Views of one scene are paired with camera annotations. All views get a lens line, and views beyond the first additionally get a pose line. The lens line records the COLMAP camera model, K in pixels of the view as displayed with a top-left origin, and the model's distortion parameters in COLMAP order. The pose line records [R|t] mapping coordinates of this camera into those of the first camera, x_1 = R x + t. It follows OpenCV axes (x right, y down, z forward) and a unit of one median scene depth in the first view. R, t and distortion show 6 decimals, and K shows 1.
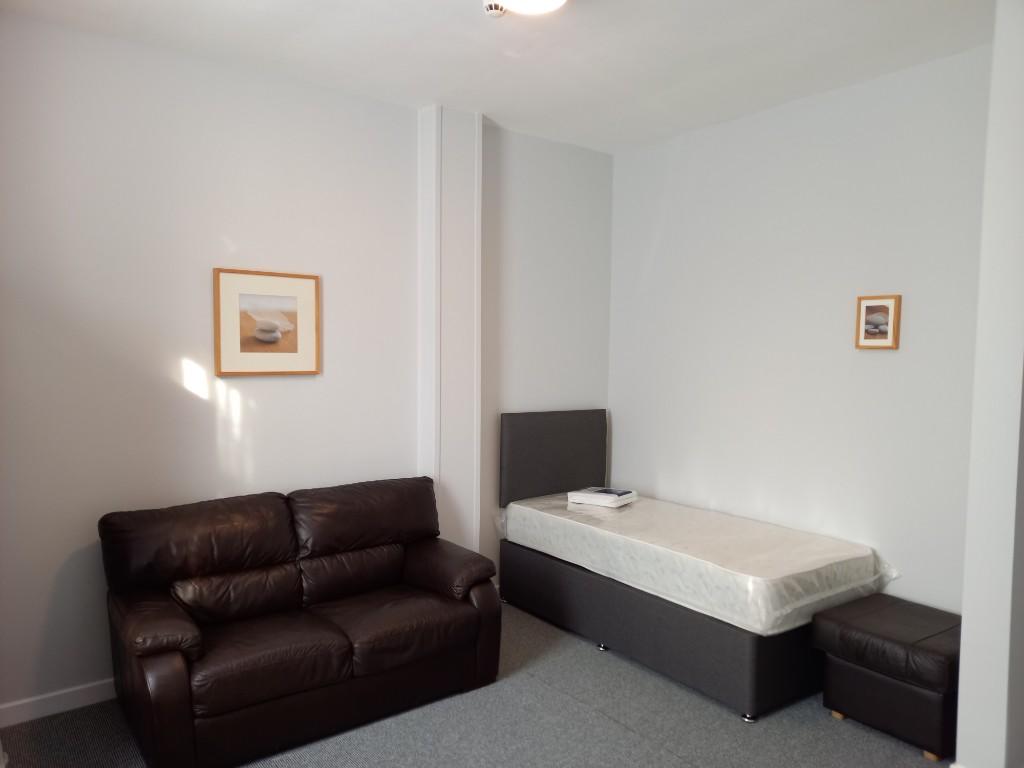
lens RADIAL K [[734.0, 0, 513.6], [0, 734.0, 385.1], [0, 0, 1]] dist [0.056334, -0.050012]
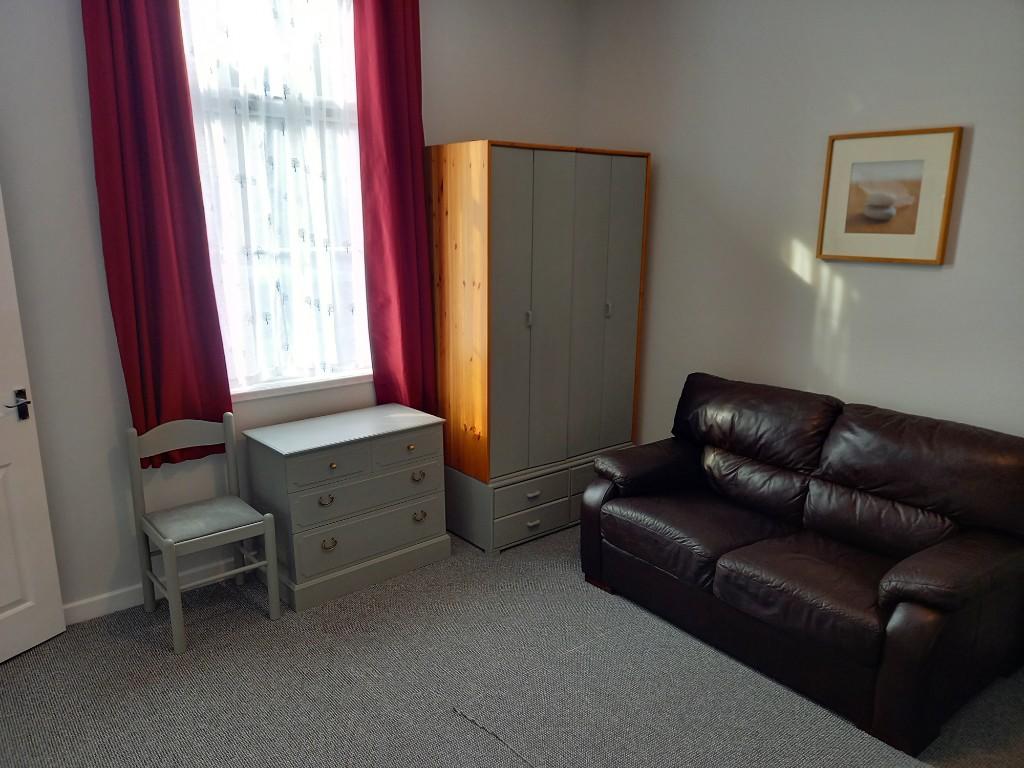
lens RADIAL K [[758.6, 0, 519.9], [0, 758.6, 383.5], [0, 0, 1]] dist [0.069137, -0.070437]
pose [[0.029312, 0.209352, -0.977401, 0.534106], [-0.062366, 0.976299, 0.207245, -0.034212], [0.997623, 0.054882, 0.041674, 0.583622]]
